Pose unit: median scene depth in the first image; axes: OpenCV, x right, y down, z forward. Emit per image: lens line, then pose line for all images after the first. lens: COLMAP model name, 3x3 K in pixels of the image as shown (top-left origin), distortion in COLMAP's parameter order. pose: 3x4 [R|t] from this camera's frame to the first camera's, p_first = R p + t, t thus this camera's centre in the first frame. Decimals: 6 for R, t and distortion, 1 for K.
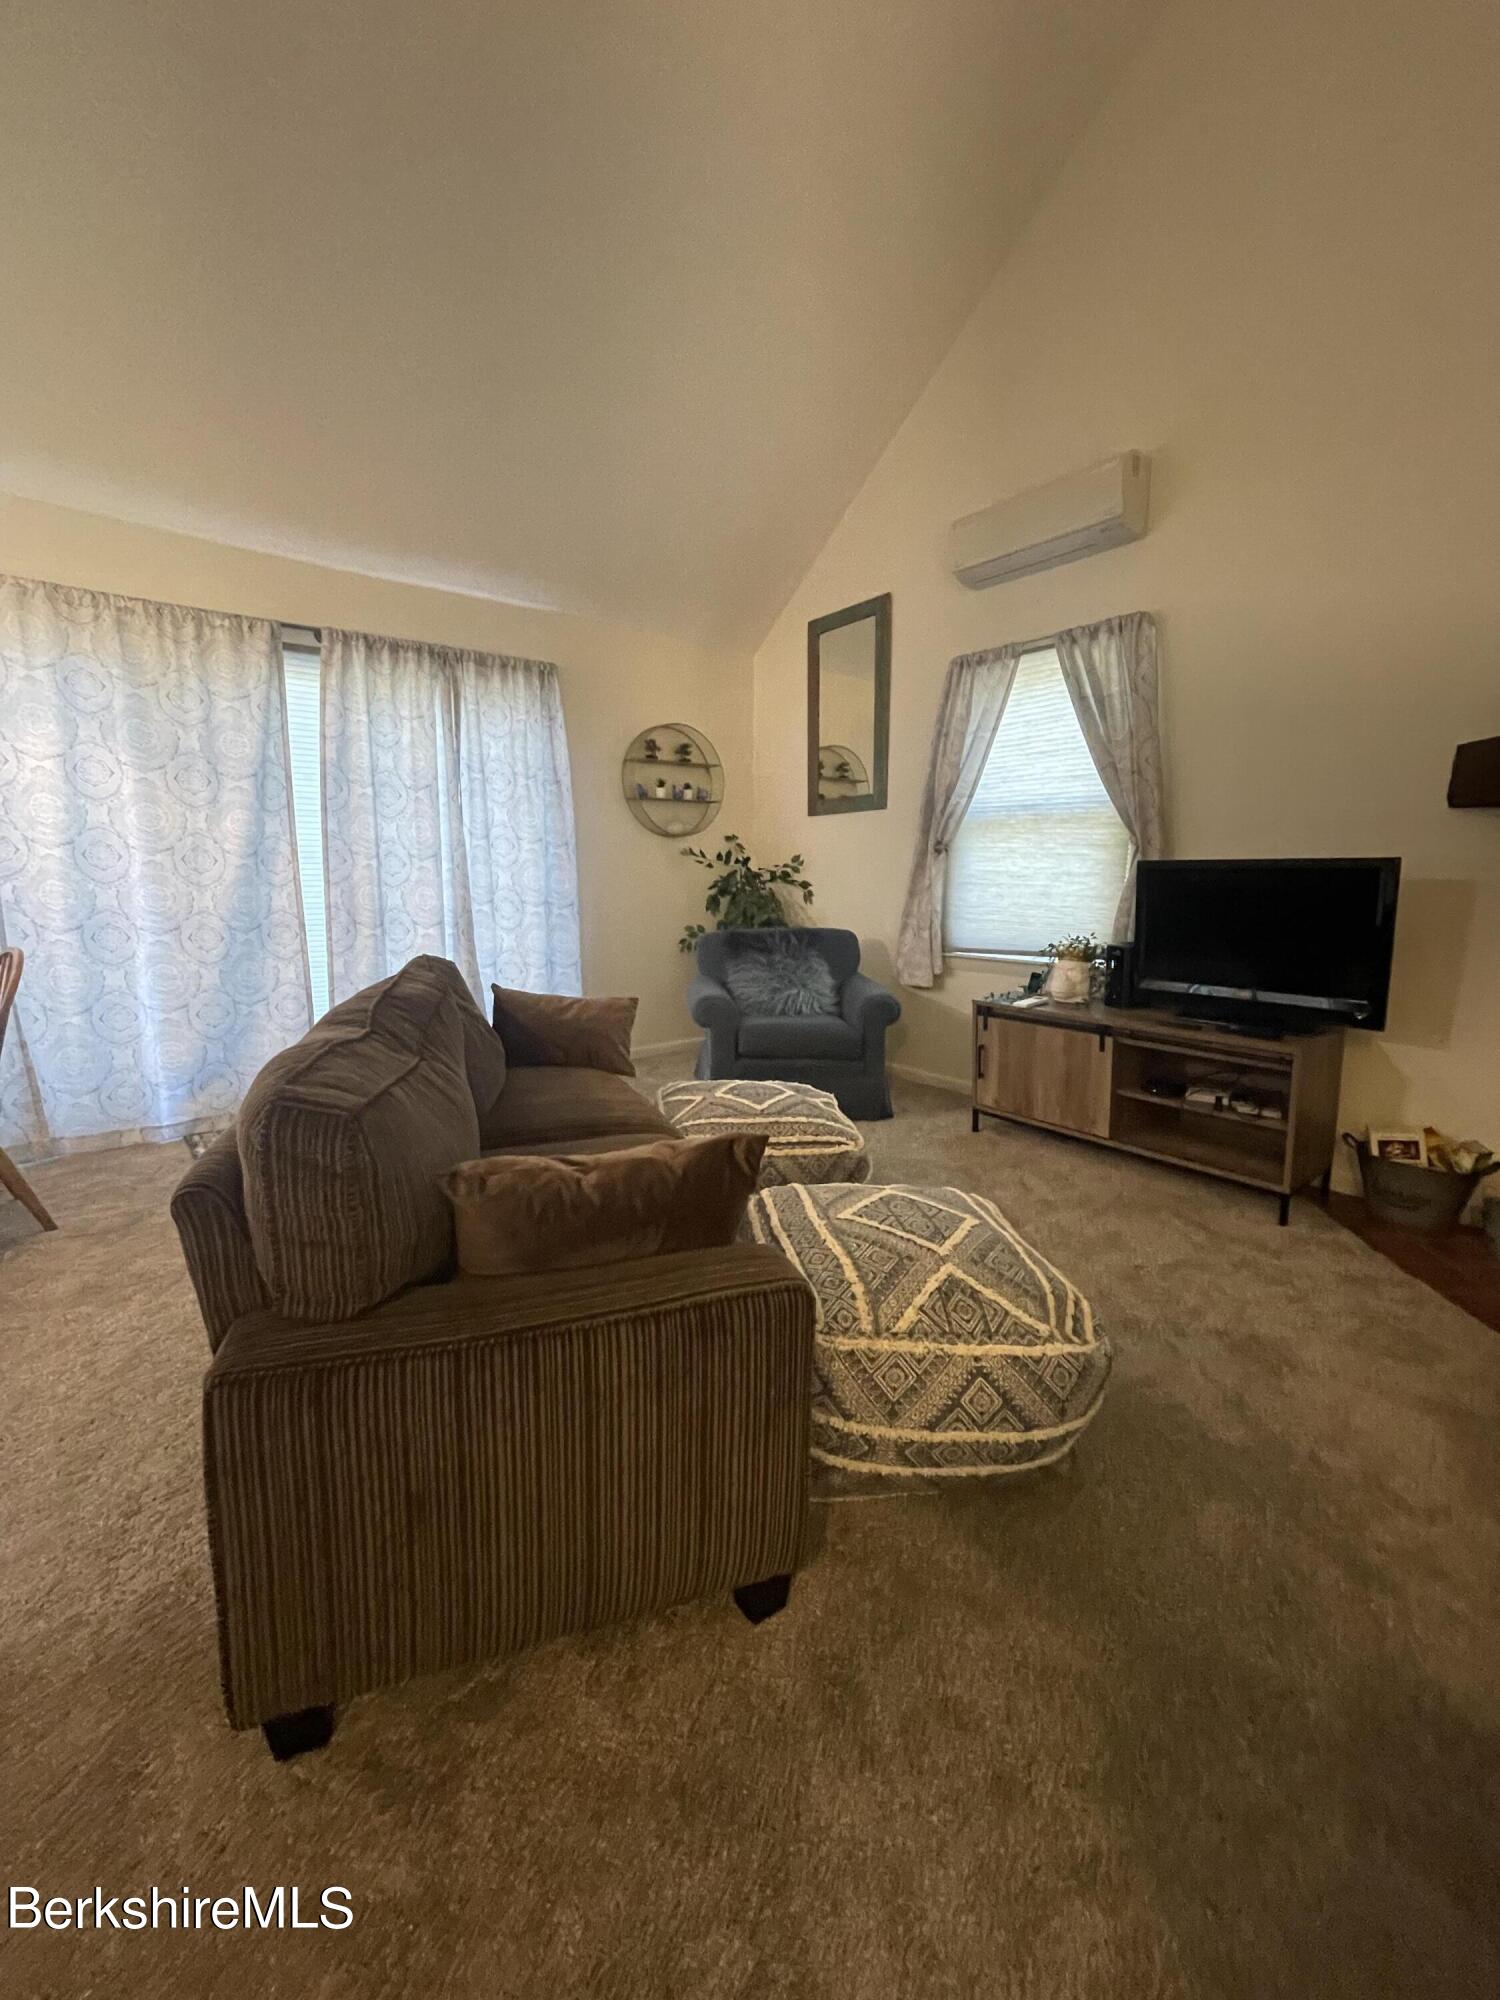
lens RADIAL K [[806.5, 0, 750.0], [0, 806.5, 1000.0], [0, 0, 1]] dist [0.014231, -0.000040]
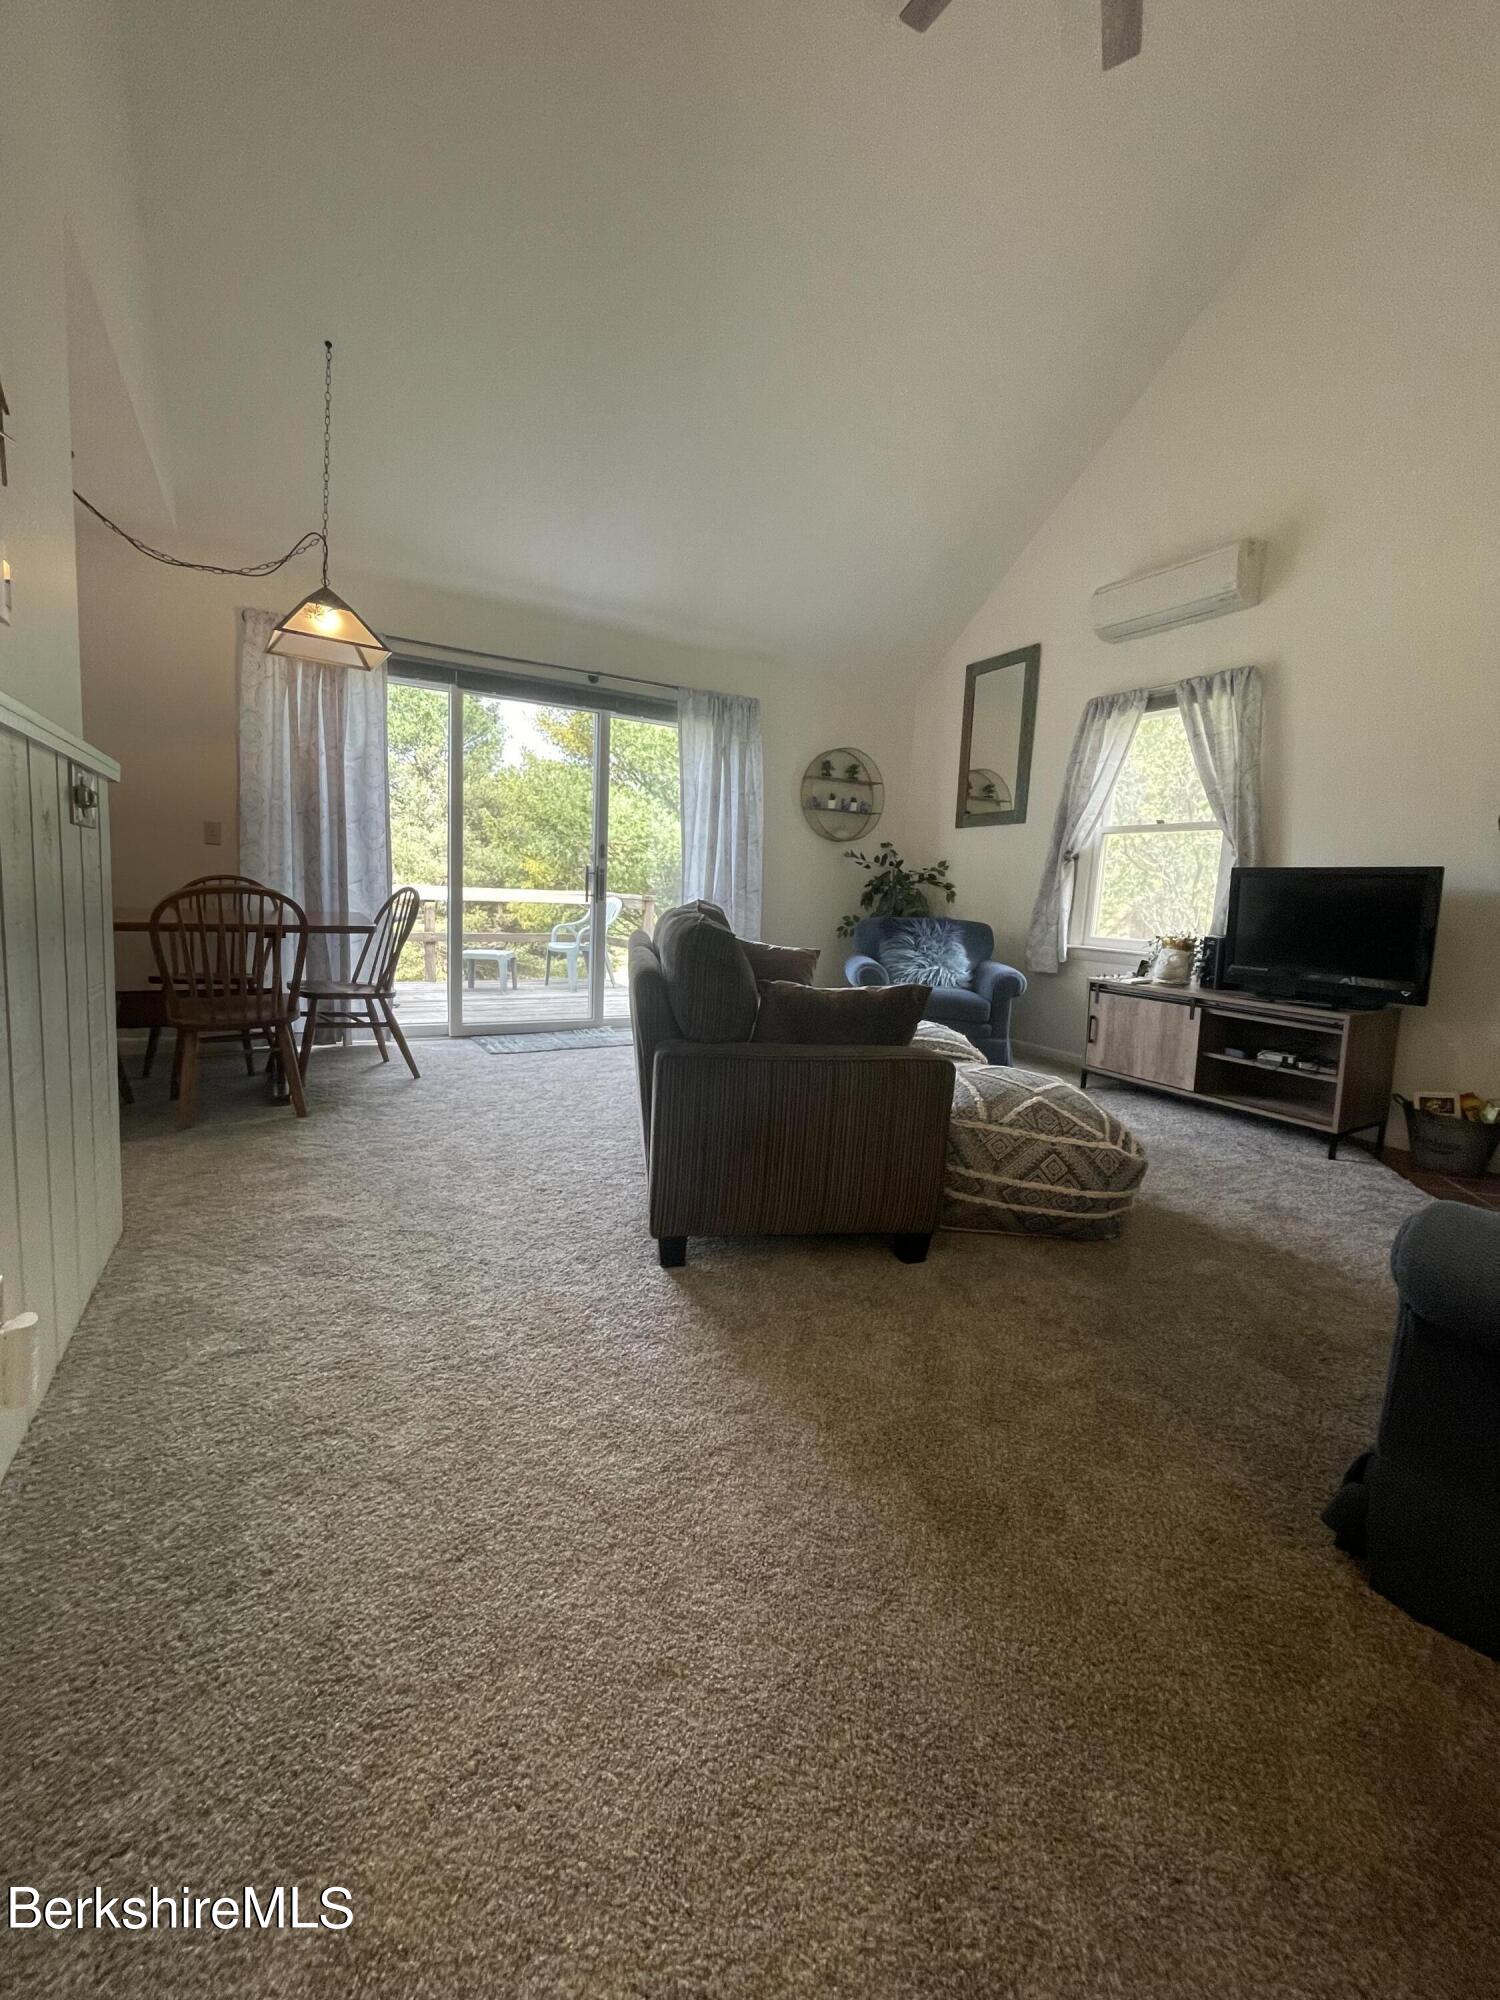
lens RADIAL K [[806.5, 0, 750.0], [0, 806.5, 1000.0], [0, 0, 1]] dist [0.014231, -0.000040]
pose [[0.985745, 0.069978, -0.153001, -0.037295], [-0.073776, 0.997088, -0.019279, 0.097344], [0.151206, 0.030292, 0.988038, -0.291140]]
